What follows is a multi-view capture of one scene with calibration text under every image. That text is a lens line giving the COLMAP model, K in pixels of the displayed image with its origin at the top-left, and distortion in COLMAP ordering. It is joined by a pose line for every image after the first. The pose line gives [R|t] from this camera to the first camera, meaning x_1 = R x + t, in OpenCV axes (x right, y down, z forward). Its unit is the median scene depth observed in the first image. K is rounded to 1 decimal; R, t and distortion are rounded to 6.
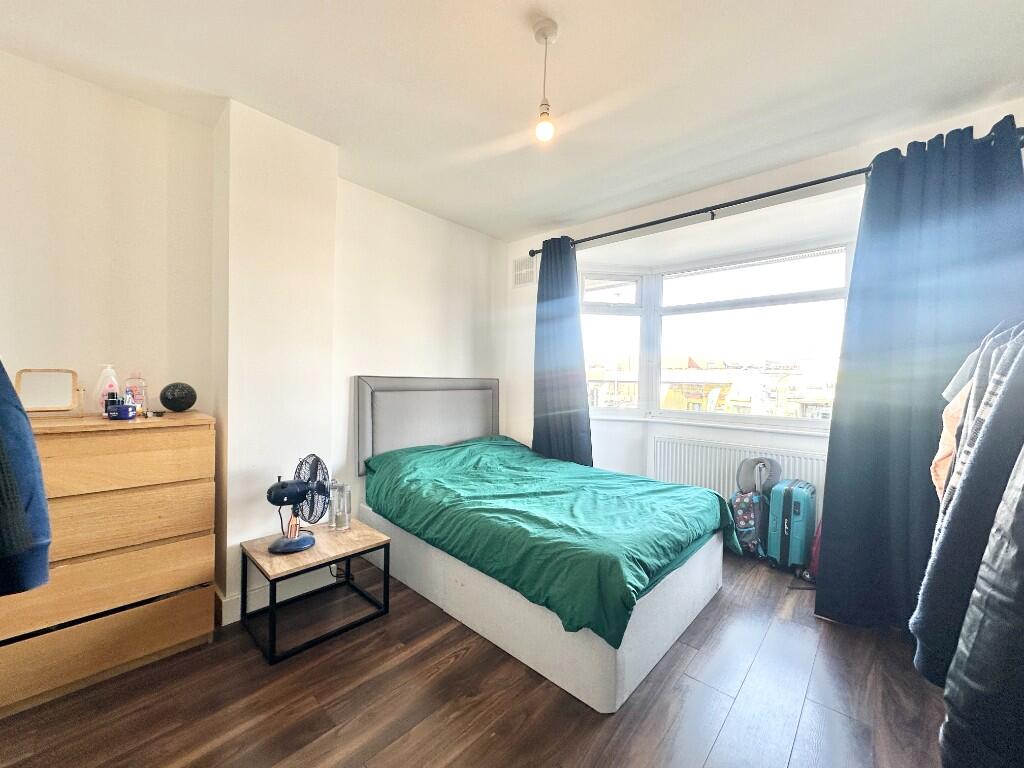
lens RADIAL K [[407.7, 0, 510.4], [0, 407.7, 383.6], [0, 0, 1]] dist [-0.000660, 0.000271]
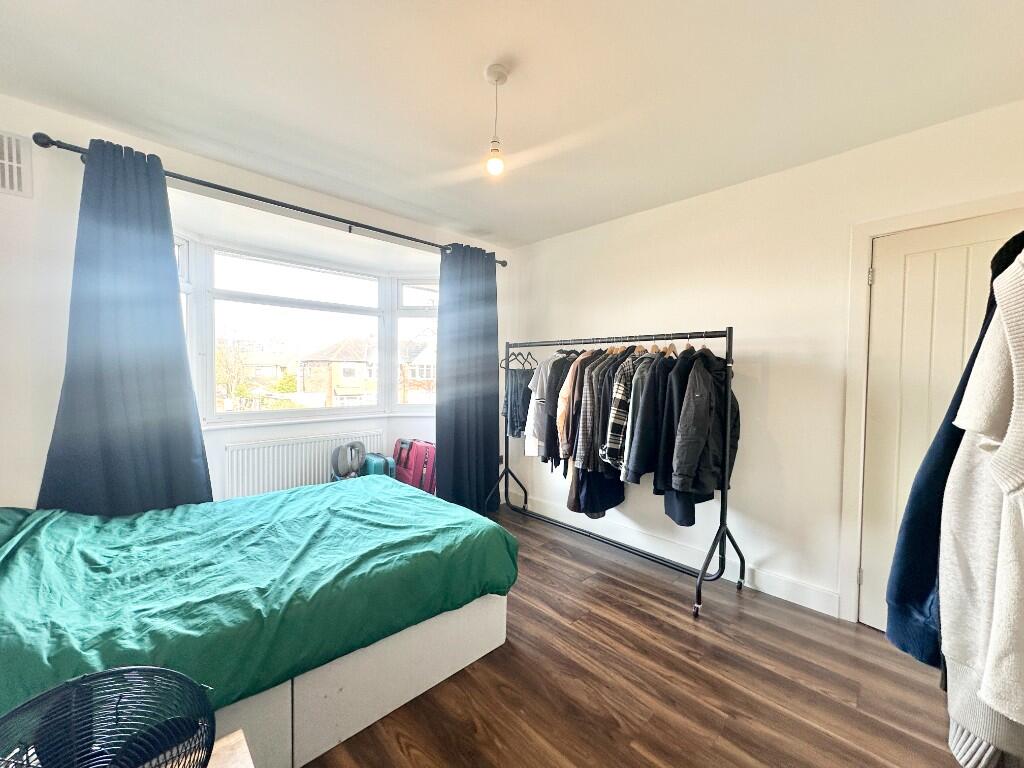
lens RADIAL K [[407.7, 0, 510.4], [0, 407.7, 383.6], [0, 0, 1]] dist [-0.000660, 0.000271]
pose [[0.057719, -0.046256, 0.997261, -0.729875], [0.000948, 0.998928, 0.046279, -0.060673], [-0.998332, -0.001726, 0.057700, 0.630551]]
